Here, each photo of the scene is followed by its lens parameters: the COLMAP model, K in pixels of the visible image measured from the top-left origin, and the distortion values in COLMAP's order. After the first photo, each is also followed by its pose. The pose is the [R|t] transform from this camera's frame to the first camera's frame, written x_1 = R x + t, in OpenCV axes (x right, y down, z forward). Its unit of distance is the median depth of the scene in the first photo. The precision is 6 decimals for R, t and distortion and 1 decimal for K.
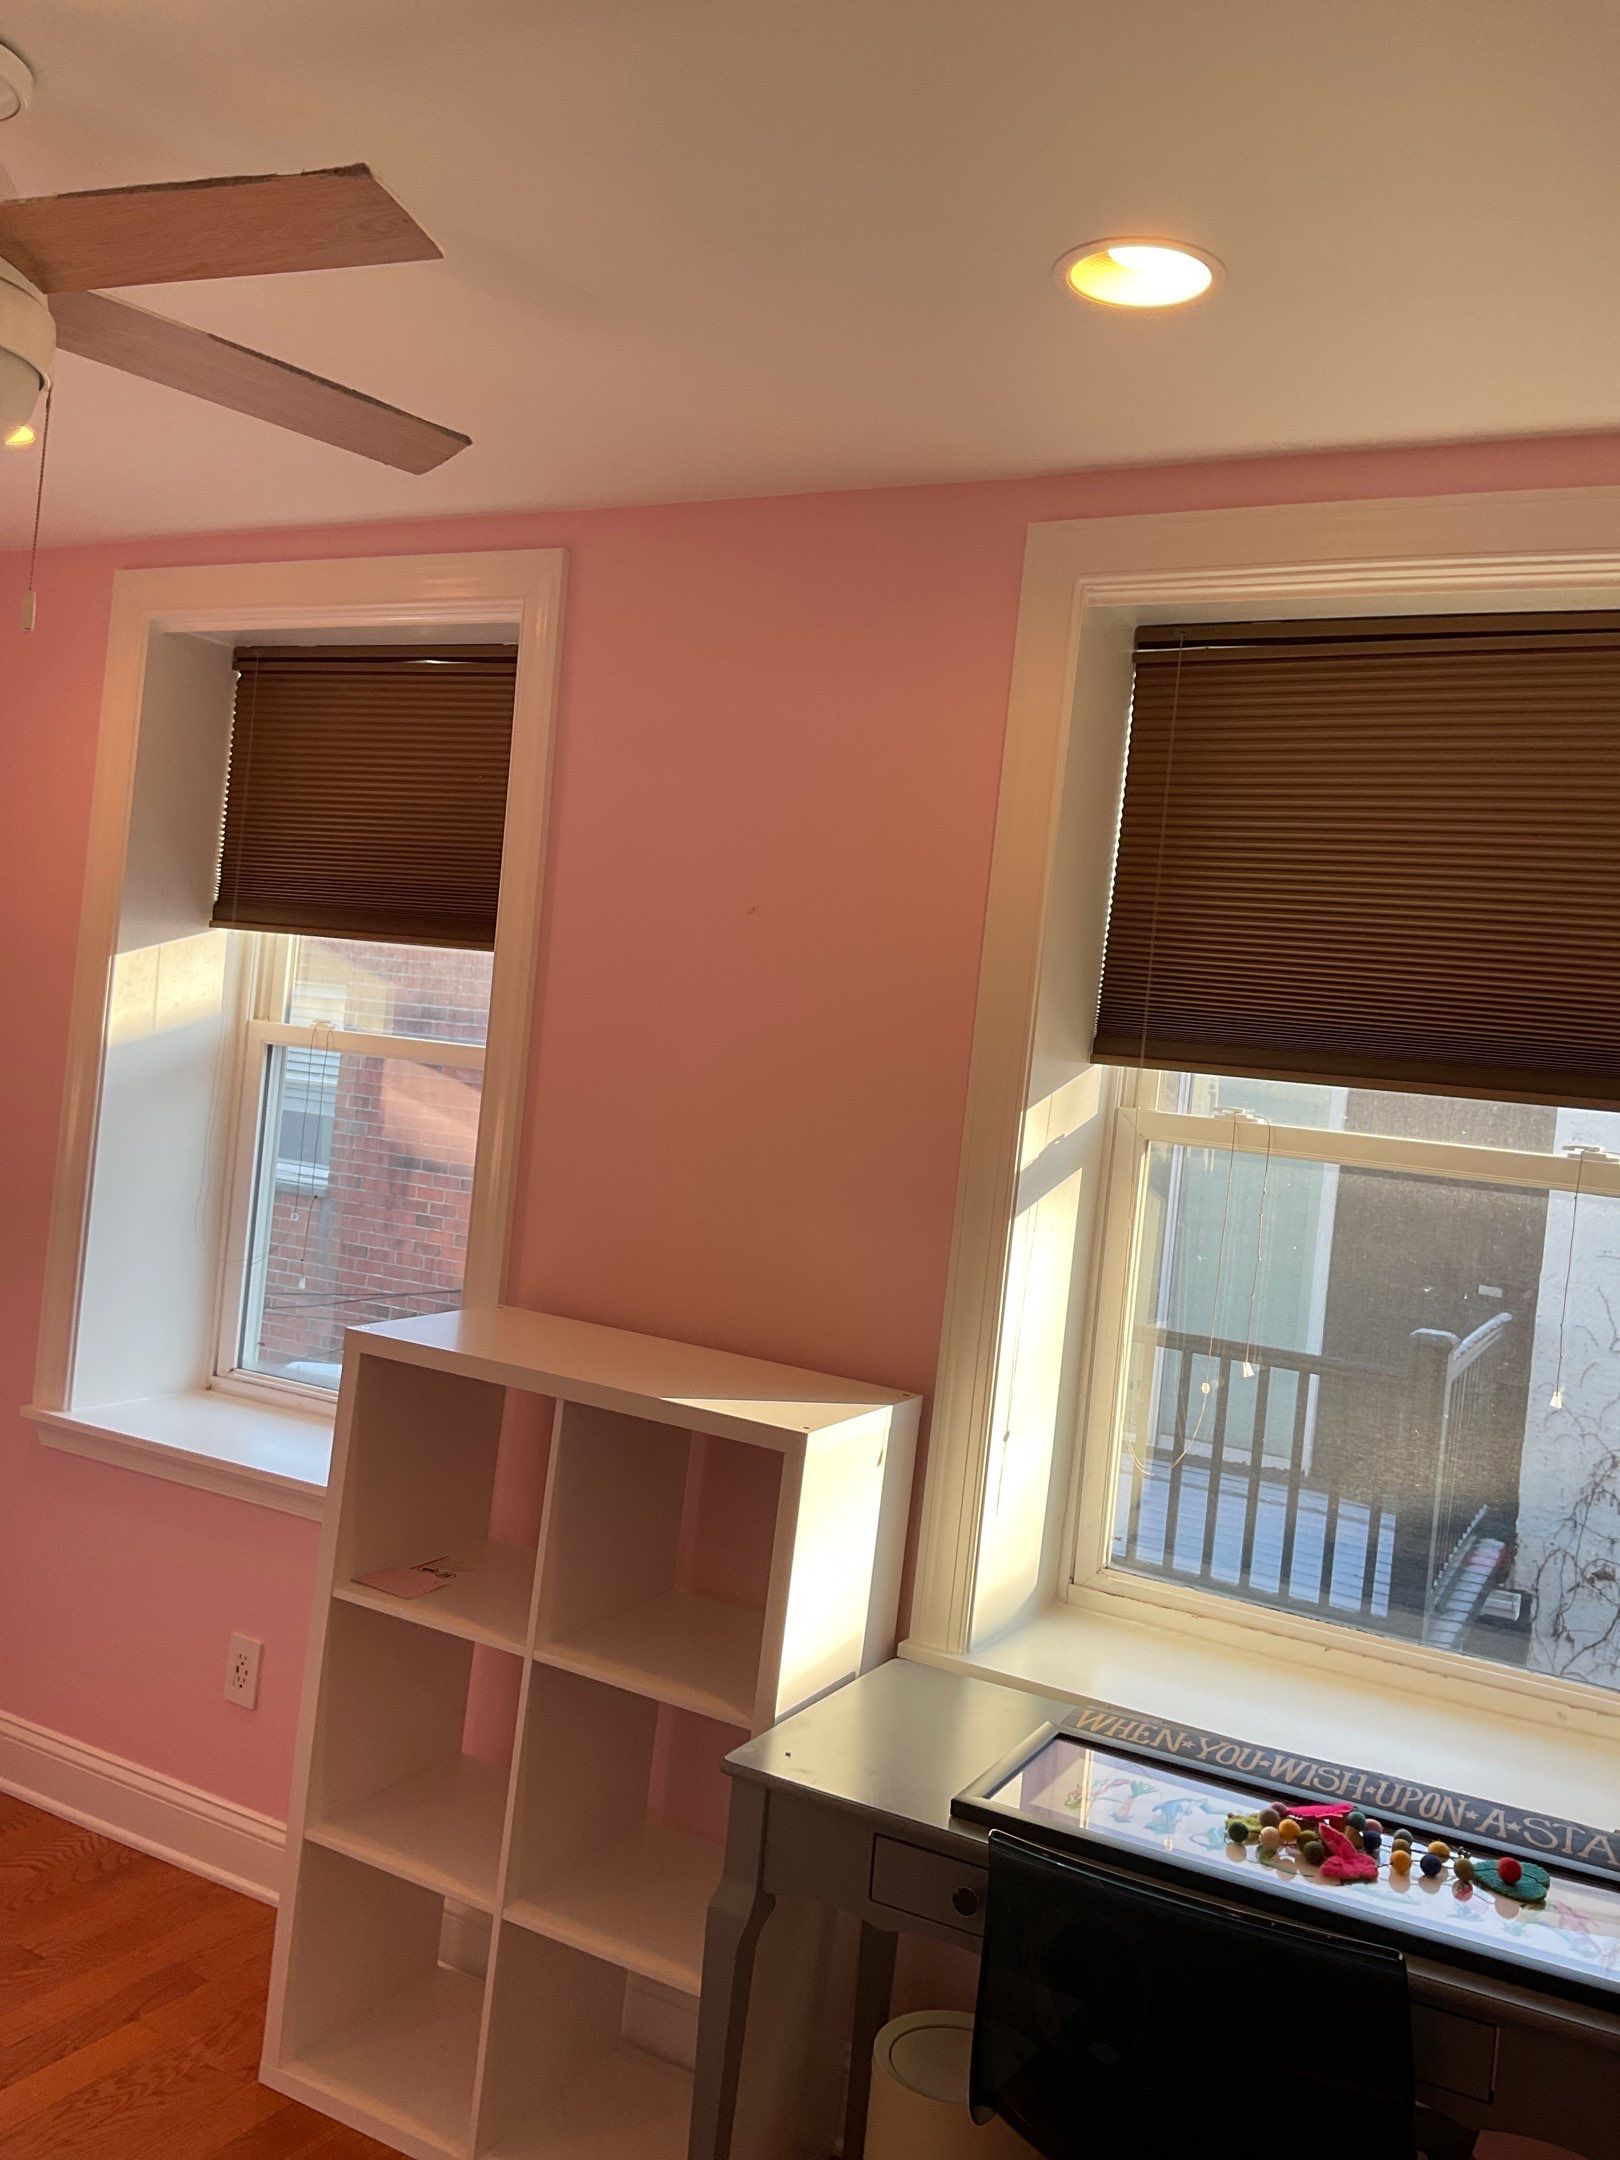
lens RADIAL K [[1809.1, 0, 810.0], [0, 1809.1, 1080.0], [0, 0, 1]] dist [0.010044, 0.005307]
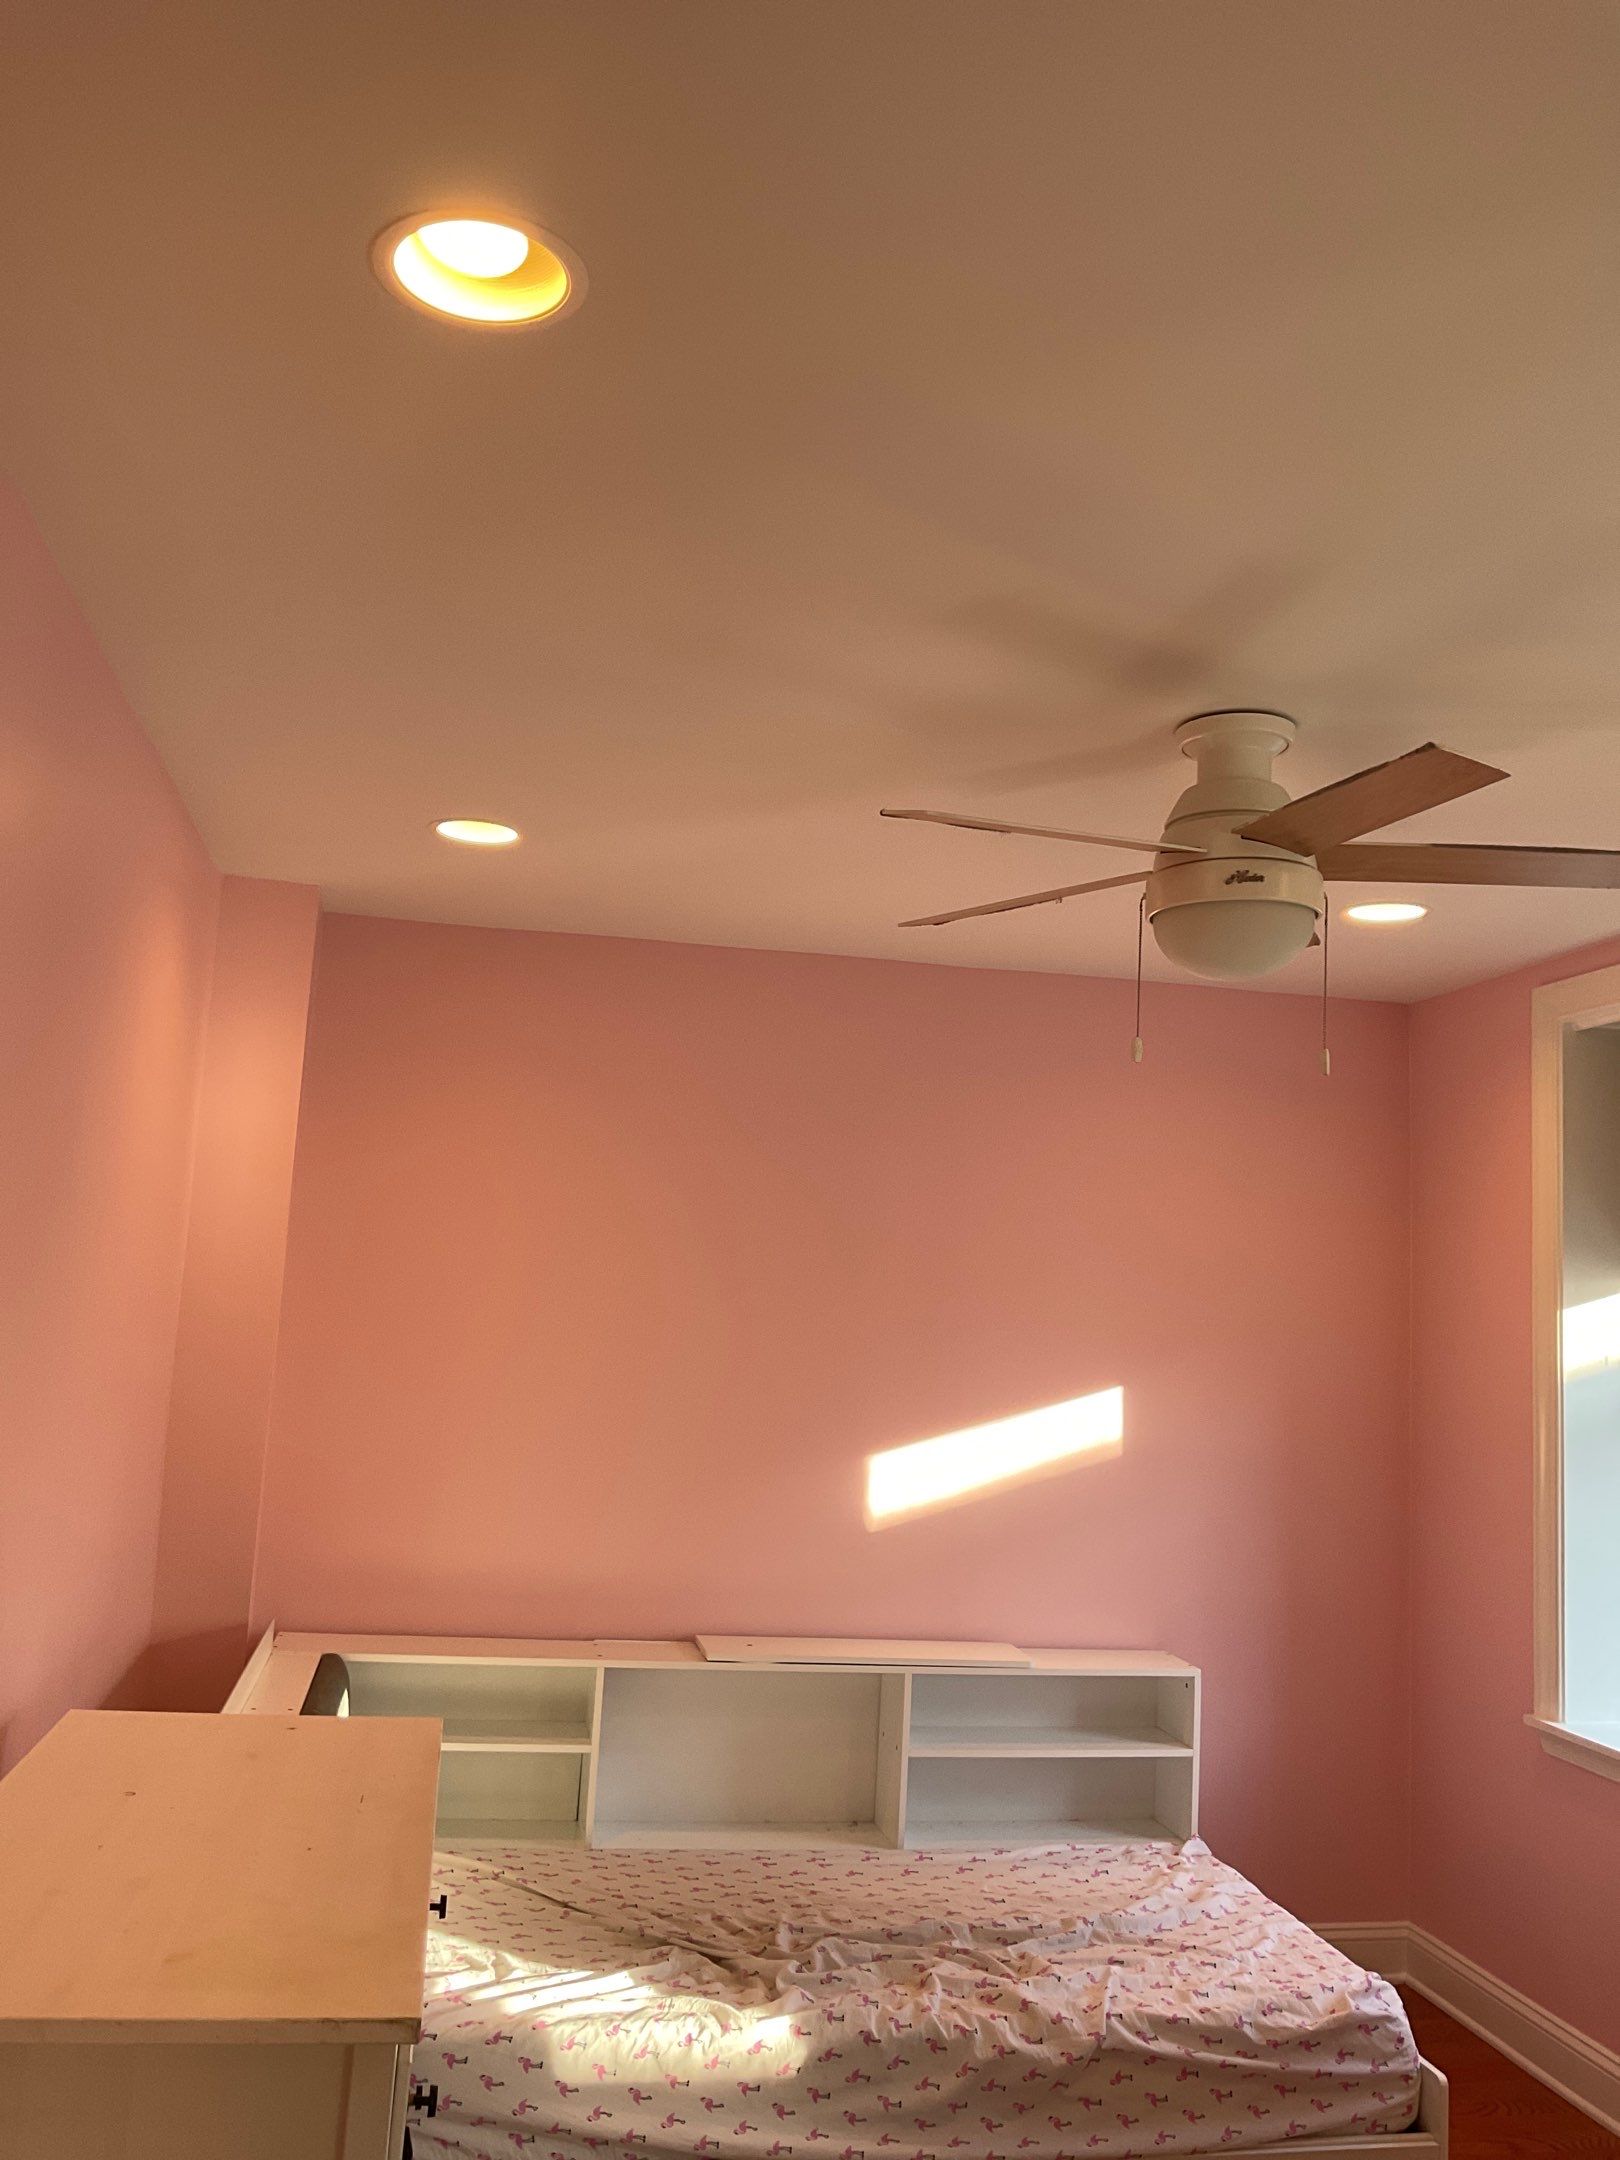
lens RADIAL K [[1809.1, 0, 810.0], [0, 1809.1, 1080.0], [0, 0, 1]] dist [0.010044, 0.005307]
pose [[0.632025, -0.165928, -0.756976, 0.212347], [0.007752, 0.978113, -0.207929, 0.023801], [0.774909, 0.125548, 0.619479, -0.105378]]
